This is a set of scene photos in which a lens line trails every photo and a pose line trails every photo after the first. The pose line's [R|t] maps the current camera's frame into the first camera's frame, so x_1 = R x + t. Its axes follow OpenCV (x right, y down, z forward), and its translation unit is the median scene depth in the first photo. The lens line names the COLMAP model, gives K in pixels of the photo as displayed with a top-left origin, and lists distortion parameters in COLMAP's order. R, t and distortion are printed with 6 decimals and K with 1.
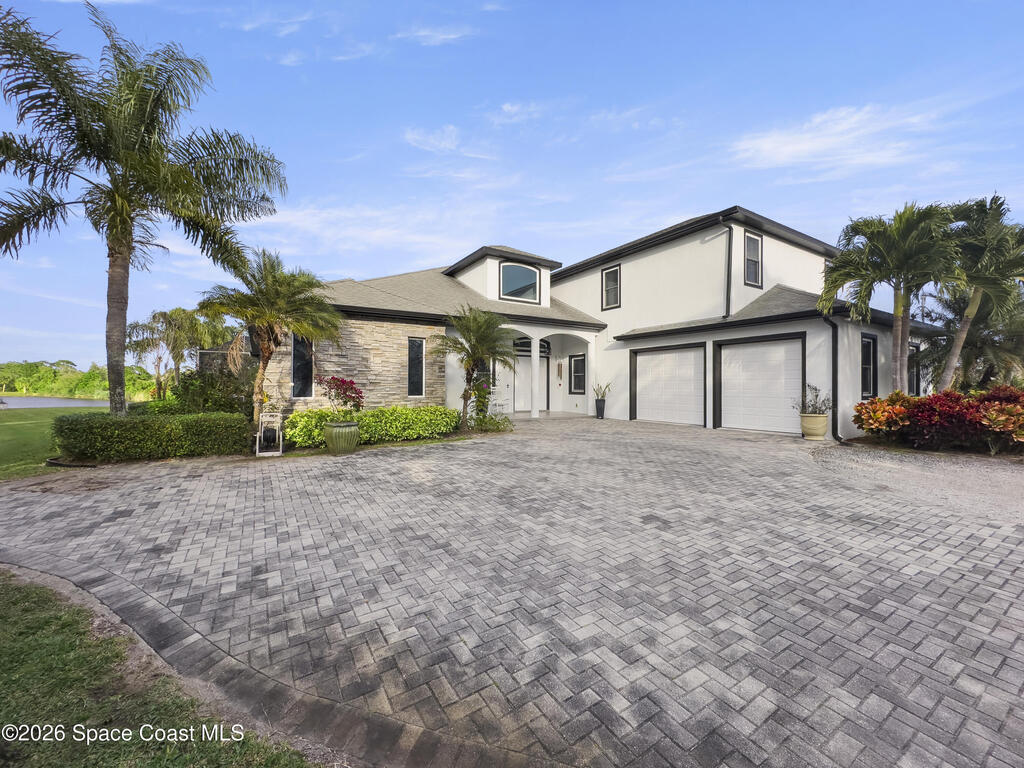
lens RADIAL K [[415.5, 0, 515.4], [0, 415.5, 379.3], [0, 0, 1]] dist [0.001966, -0.000426]
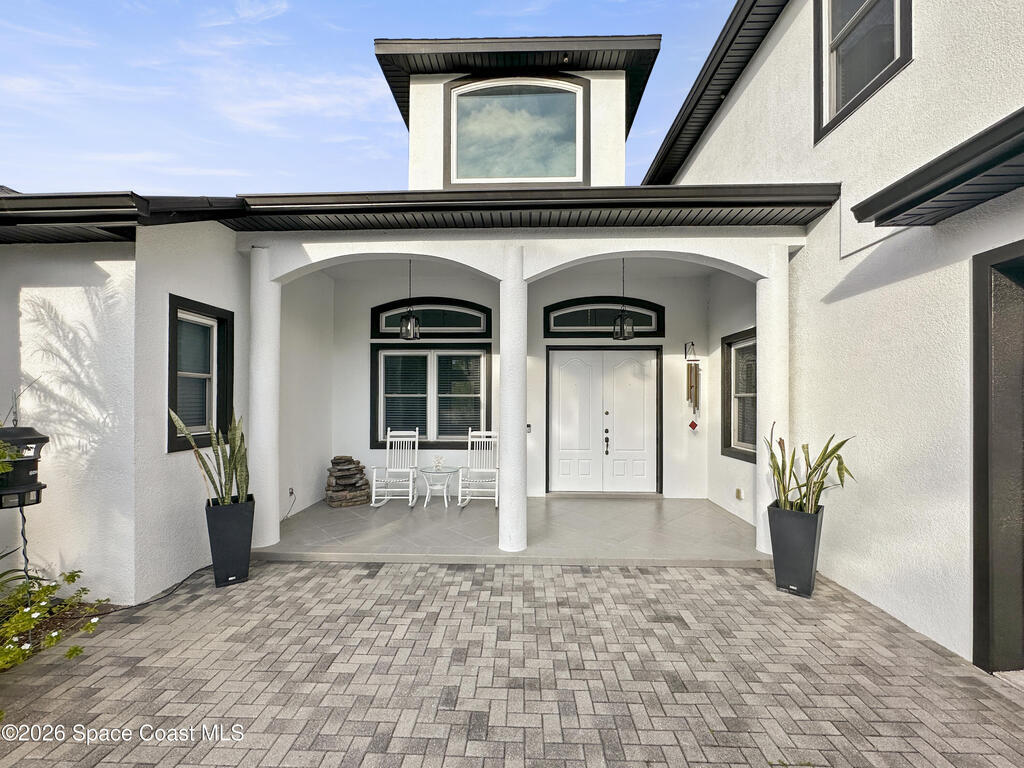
lens RADIAL K [[415.5, 0, 512.8], [0, 415.5, 399.9], [0, 0, 1]] dist [0.001966, -0.000426]
pose [[0.824659, 0.002700, -0.565624, 0.200999], [0.002777, 0.999957, 0.008822, -0.013835], [0.565624, -0.008846, 0.824616, 0.699078]]
